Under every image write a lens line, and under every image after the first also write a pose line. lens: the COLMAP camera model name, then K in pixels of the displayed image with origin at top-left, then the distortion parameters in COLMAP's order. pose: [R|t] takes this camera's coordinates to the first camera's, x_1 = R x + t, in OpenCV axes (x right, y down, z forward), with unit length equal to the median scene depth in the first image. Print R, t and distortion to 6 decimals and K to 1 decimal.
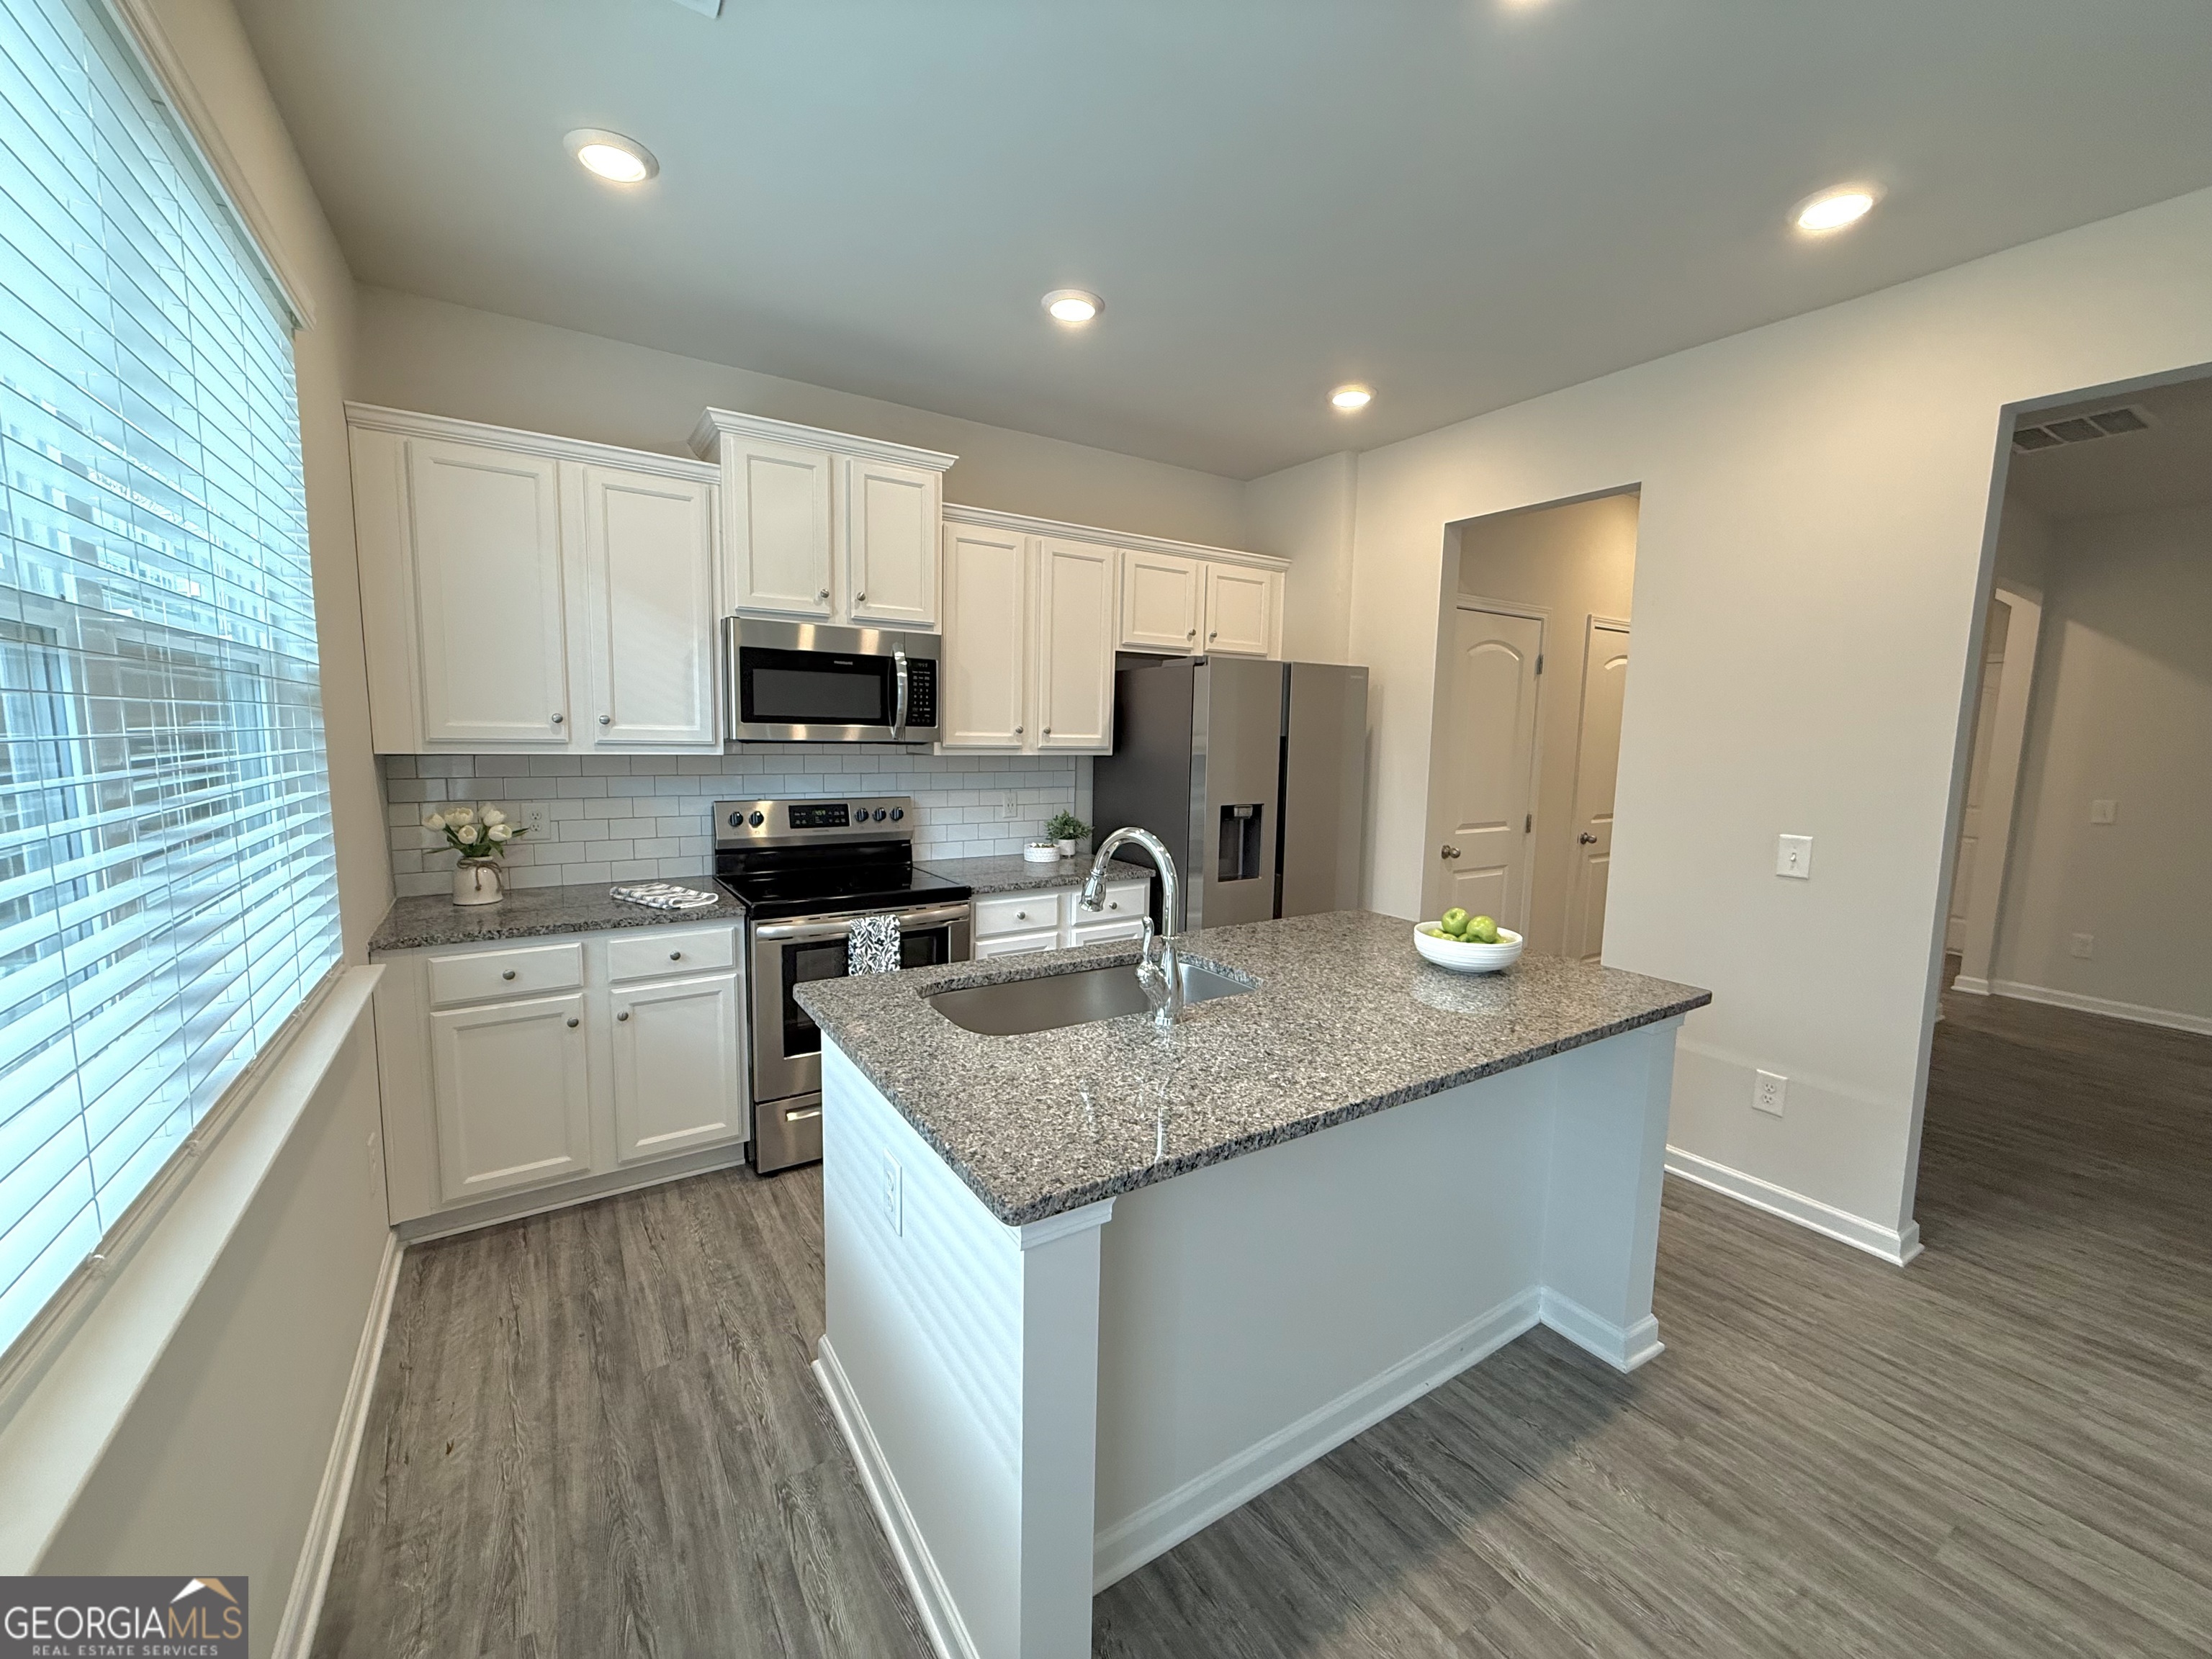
lens RADIAL K [[876.7, 0, 1105.6], [0, 876.7, 828.1], [0, 0, 1]] dist [0.001210, 0.000525]
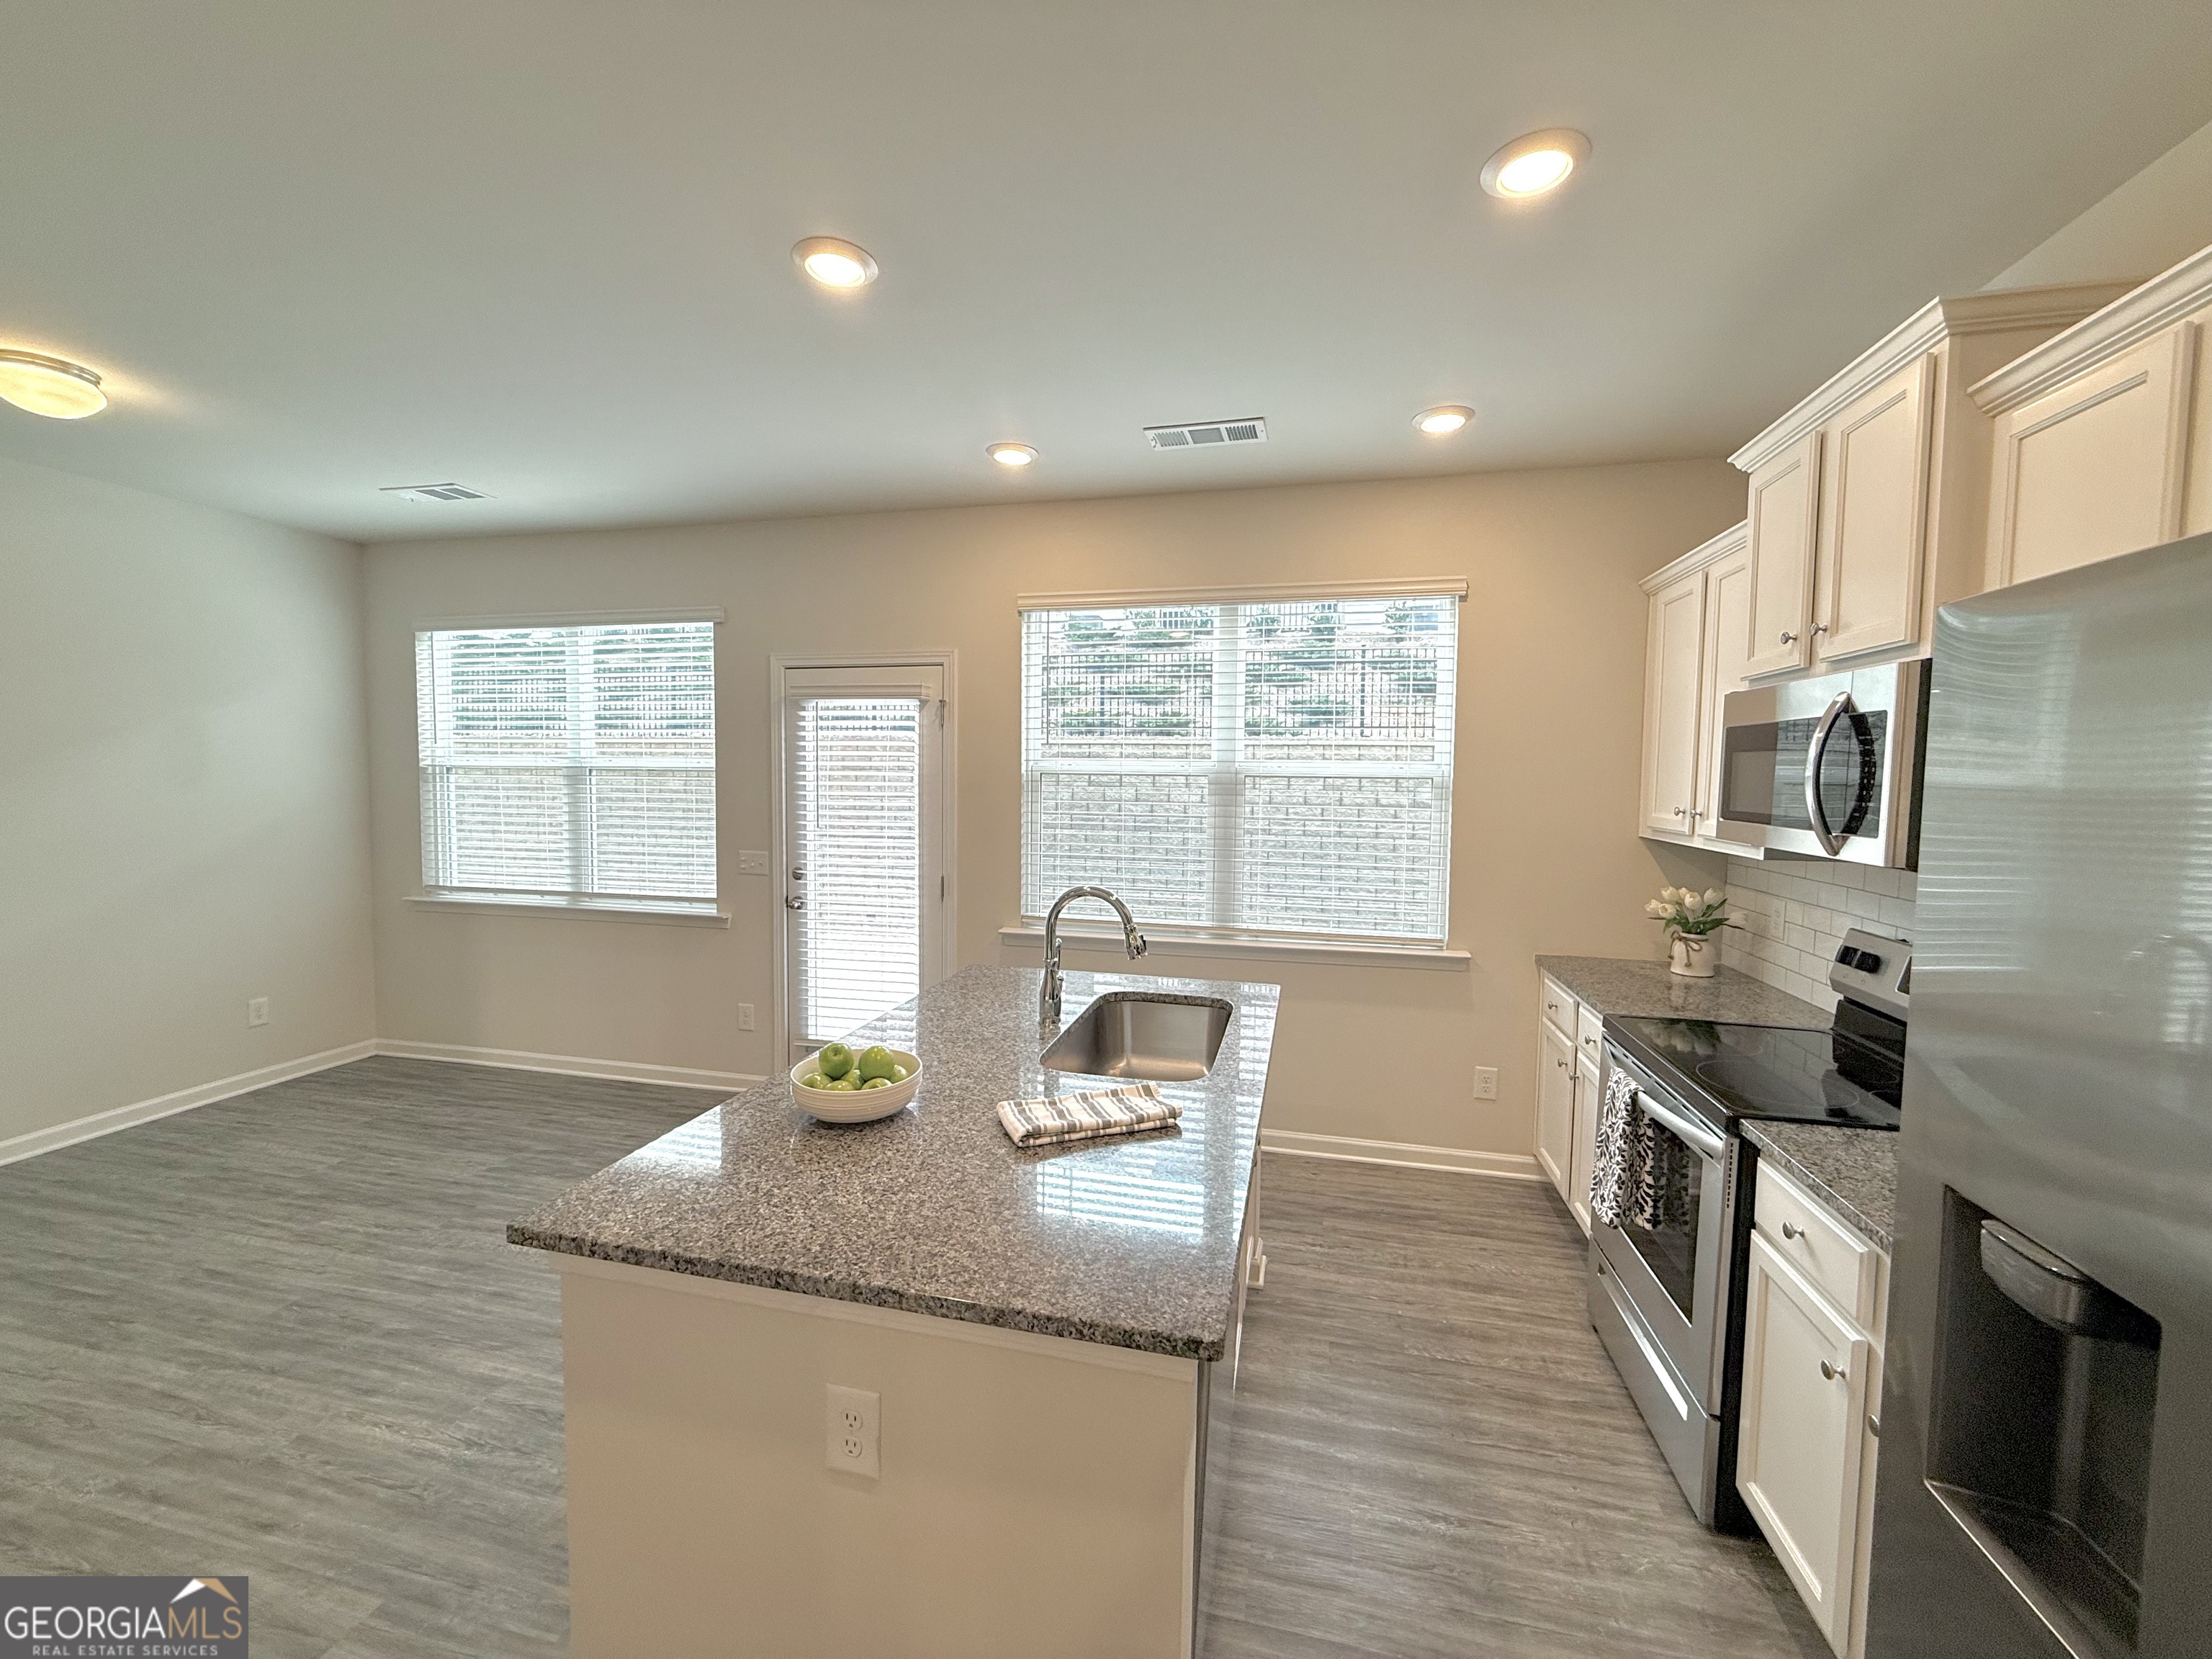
lens RADIAL K [[876.7, 0, 1105.6], [0, 876.7, 828.1], [0, 0, 1]] dist [0.001210, 0.000525]
pose [[-0.722167, 0.014239, -0.691572, 0.570857], [-0.105568, 0.985807, 0.130536, -0.159042], [0.683615, 0.167277, -0.710414, 1.194085]]
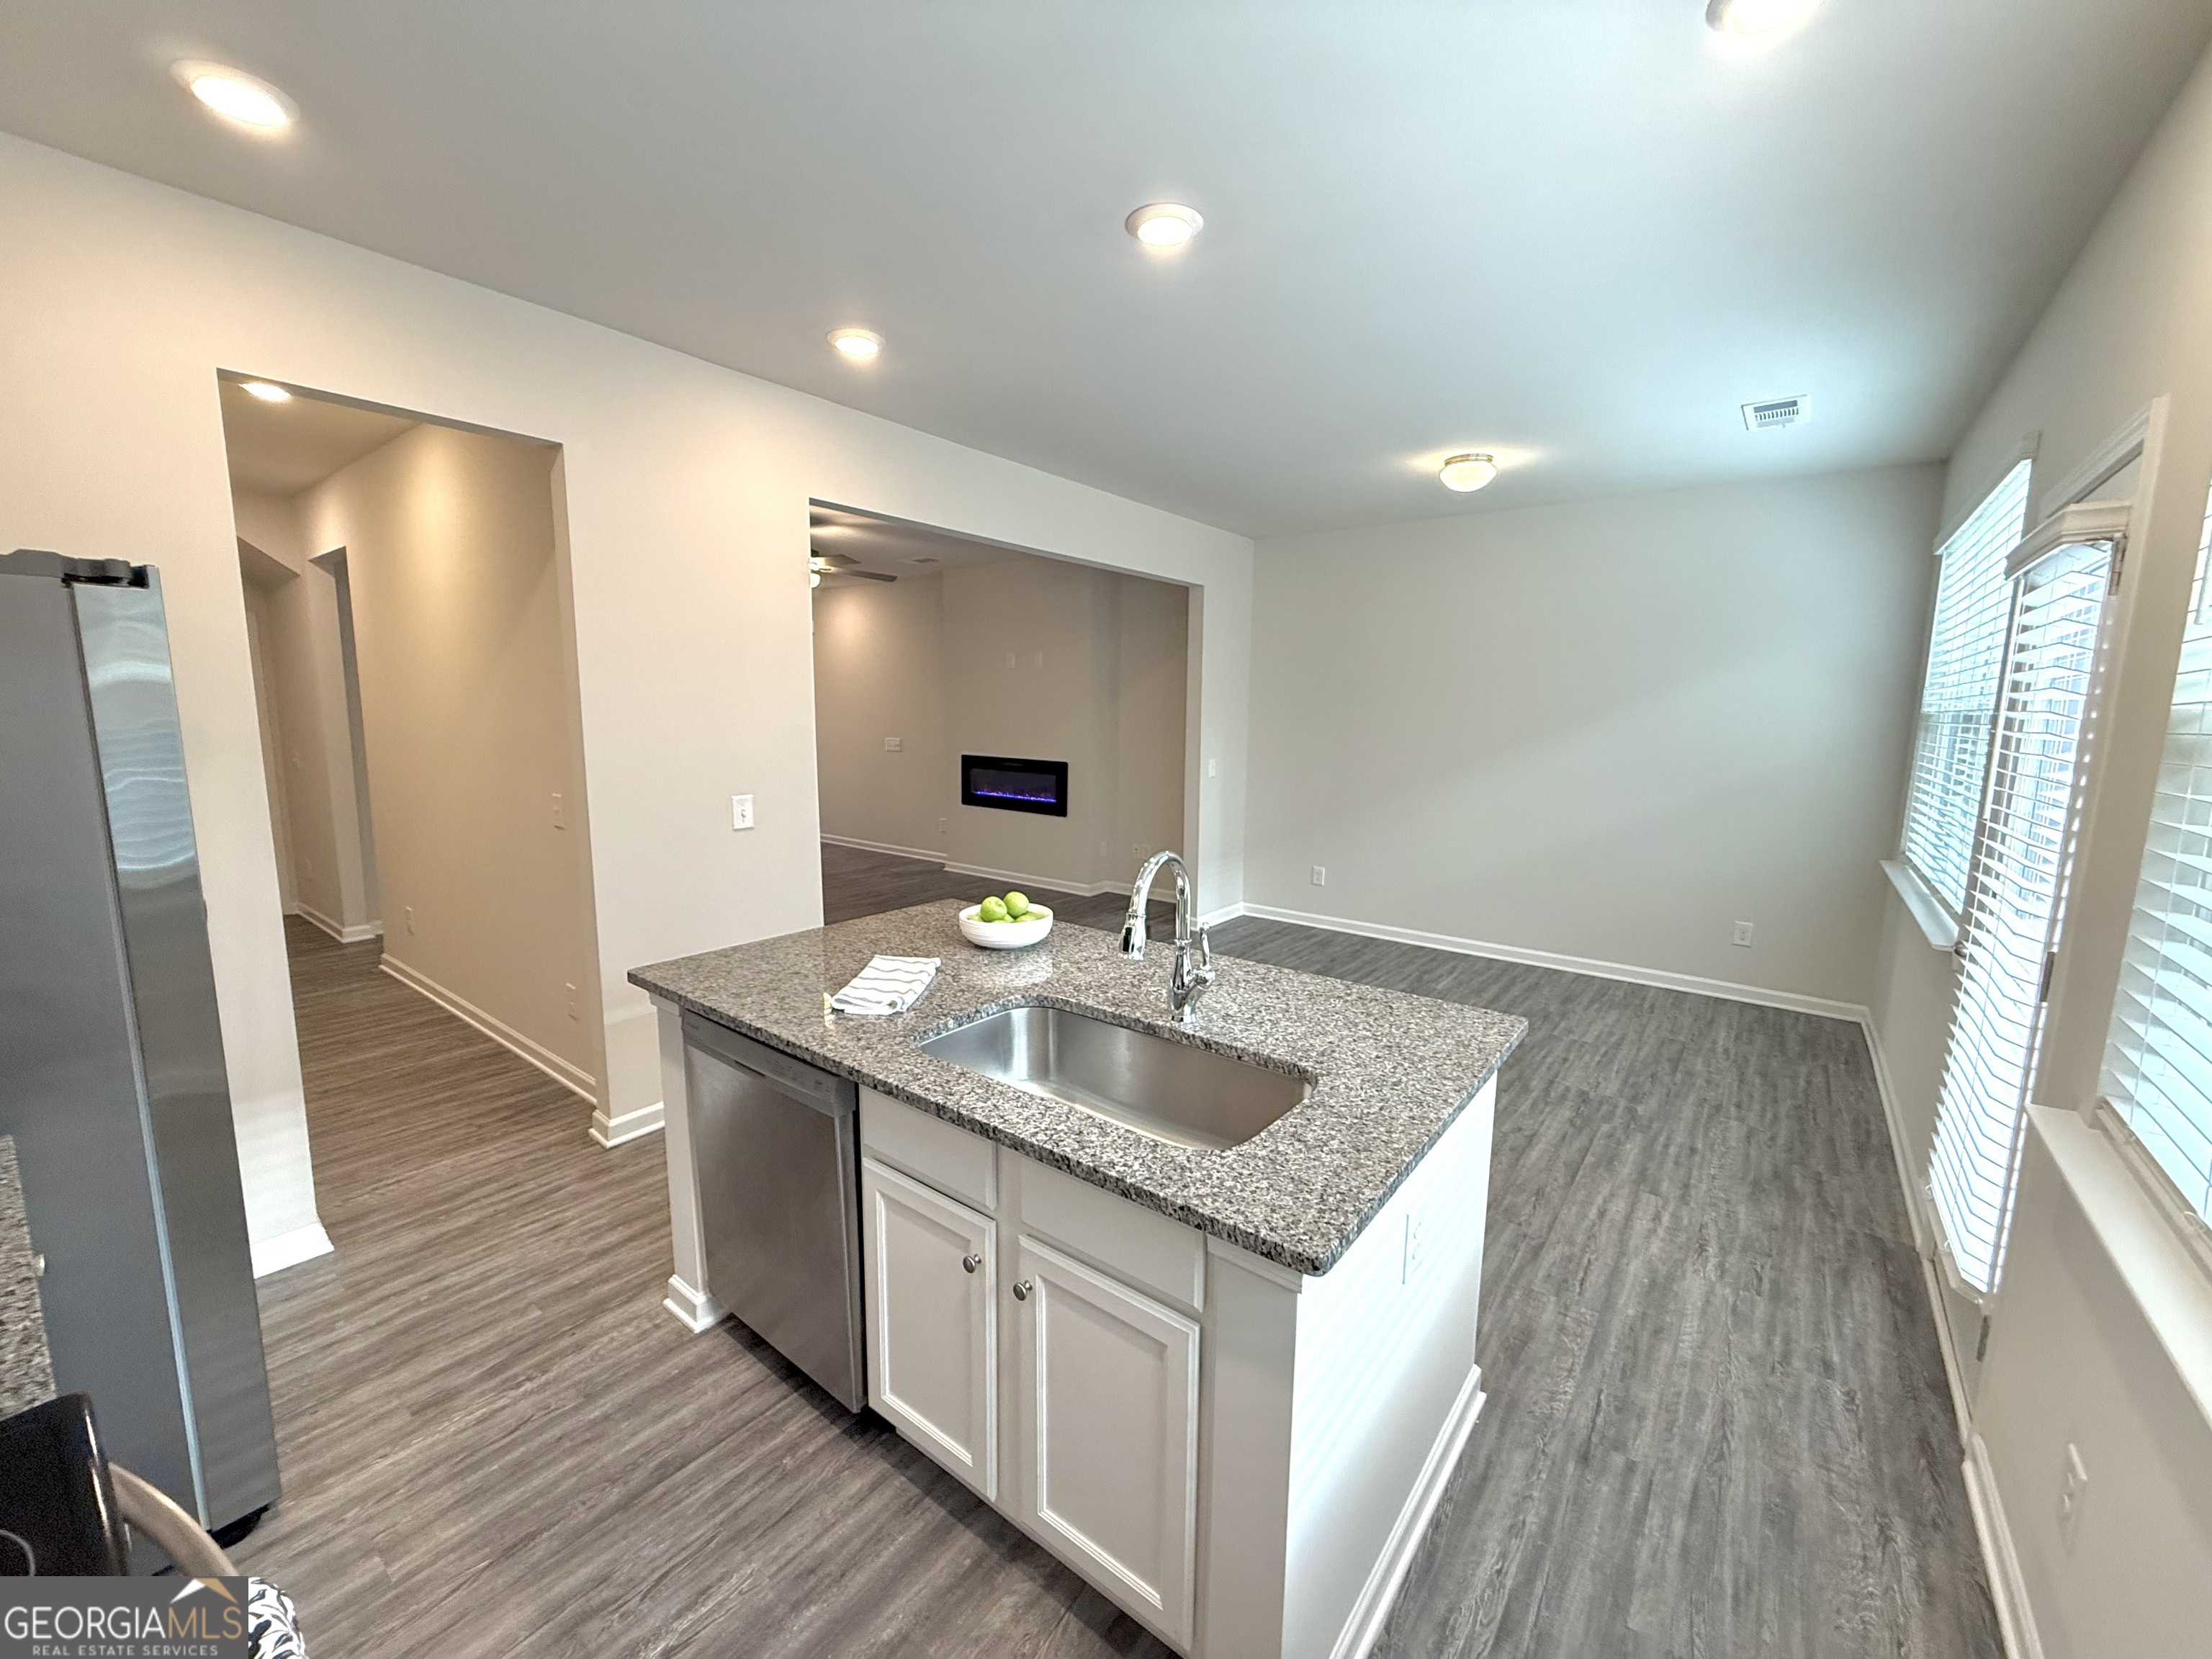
lens RADIAL K [[881.3, 0, 1108.2], [0, 881.3, 828.8], [0, 0, 1]] dist [0.000503, -0.000347]
pose [[-0.332240, -0.156187, 0.930173, -0.519990], [0.087945, 0.976768, 0.195423, -0.134111], [-0.939086, 0.146731, -0.310785, 0.836765]]
